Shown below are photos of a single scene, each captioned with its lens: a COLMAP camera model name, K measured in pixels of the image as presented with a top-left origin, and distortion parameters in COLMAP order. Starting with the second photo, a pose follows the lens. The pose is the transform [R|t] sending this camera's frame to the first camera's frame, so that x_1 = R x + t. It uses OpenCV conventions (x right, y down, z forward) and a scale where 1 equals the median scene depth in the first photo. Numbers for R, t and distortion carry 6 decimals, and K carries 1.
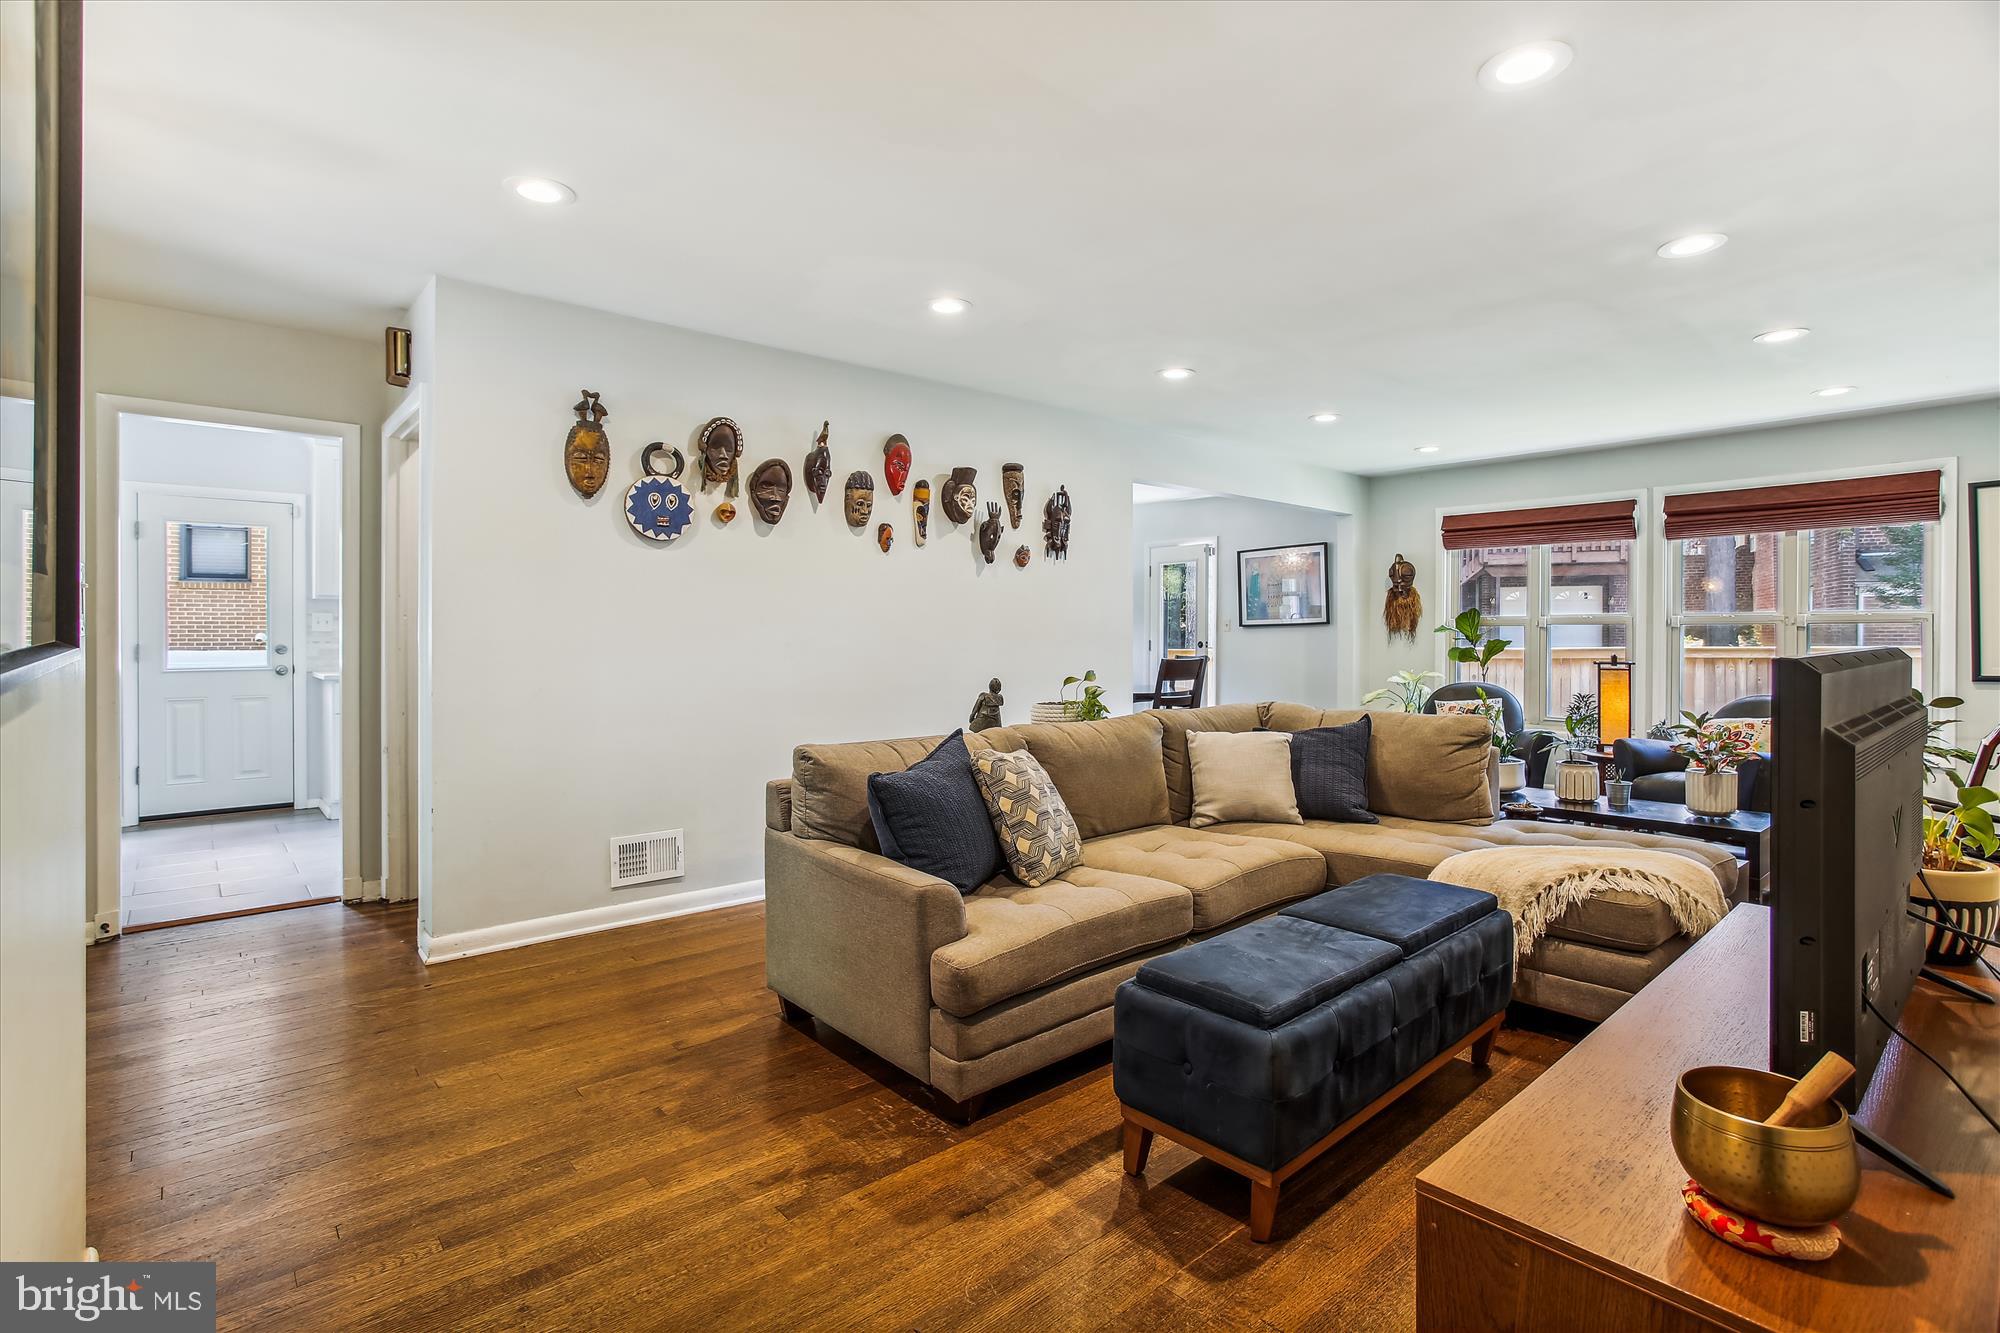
lens RADIAL K [[927.0, 0, 968.1], [0, 927.0, 640.3], [0, 0, 1]] dist [-0.012854, 0.000172]
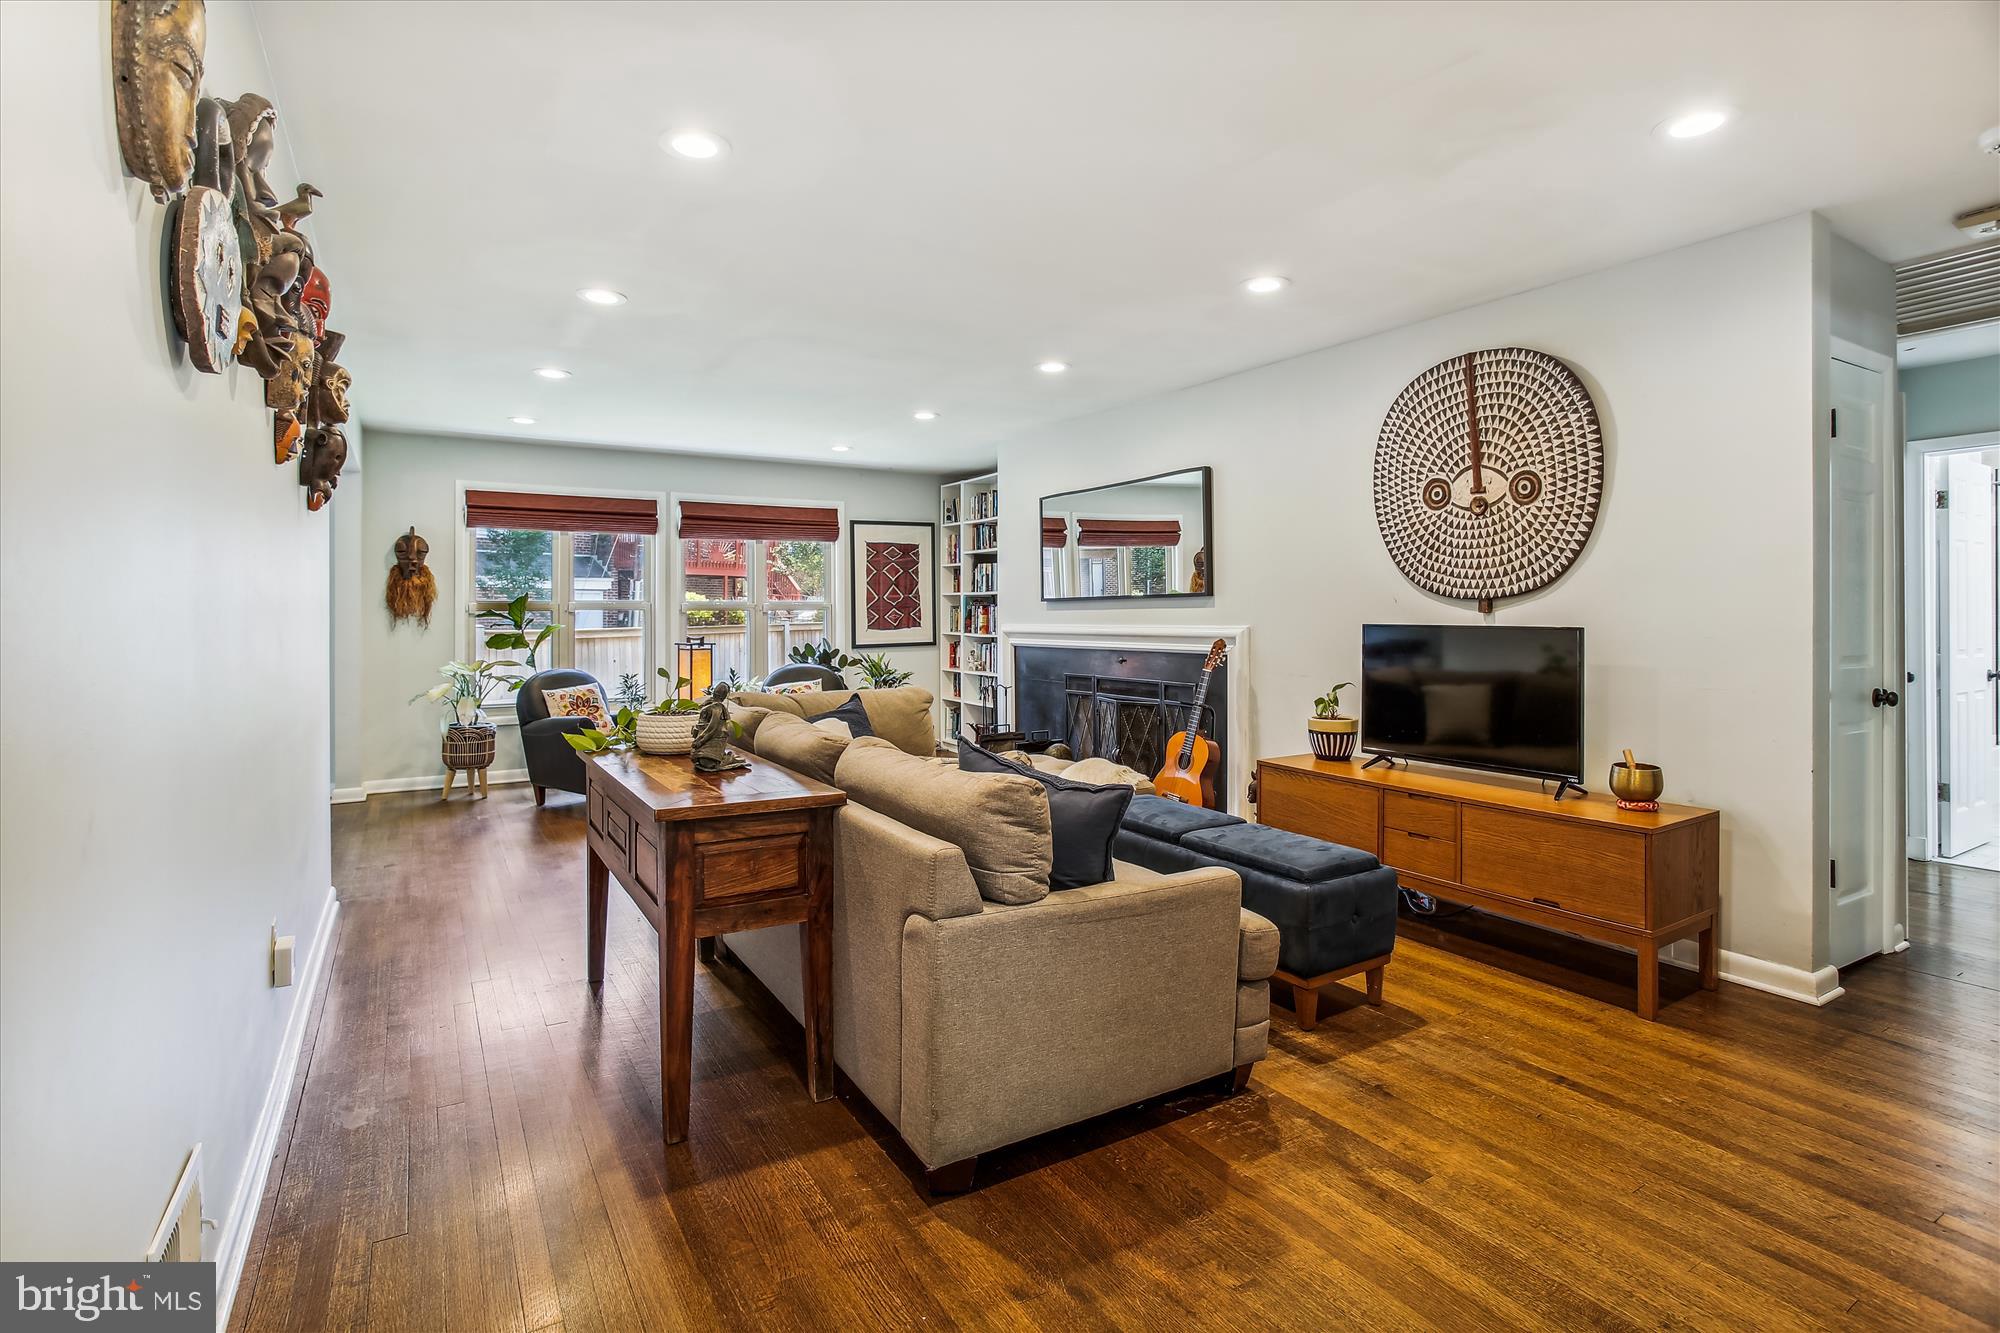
lens RADIAL K [[982.6, 0, 1003.6], [0, 982.6, 622.5], [0, 0, 1]] dist [-0.034198, 0.026461]
pose [[0.157290, -0.010251, 0.987499, -0.509488], [0.010306, 0.999909, 0.008738, -0.009634], [-0.987499, 0.008803, 0.157381, 0.484091]]
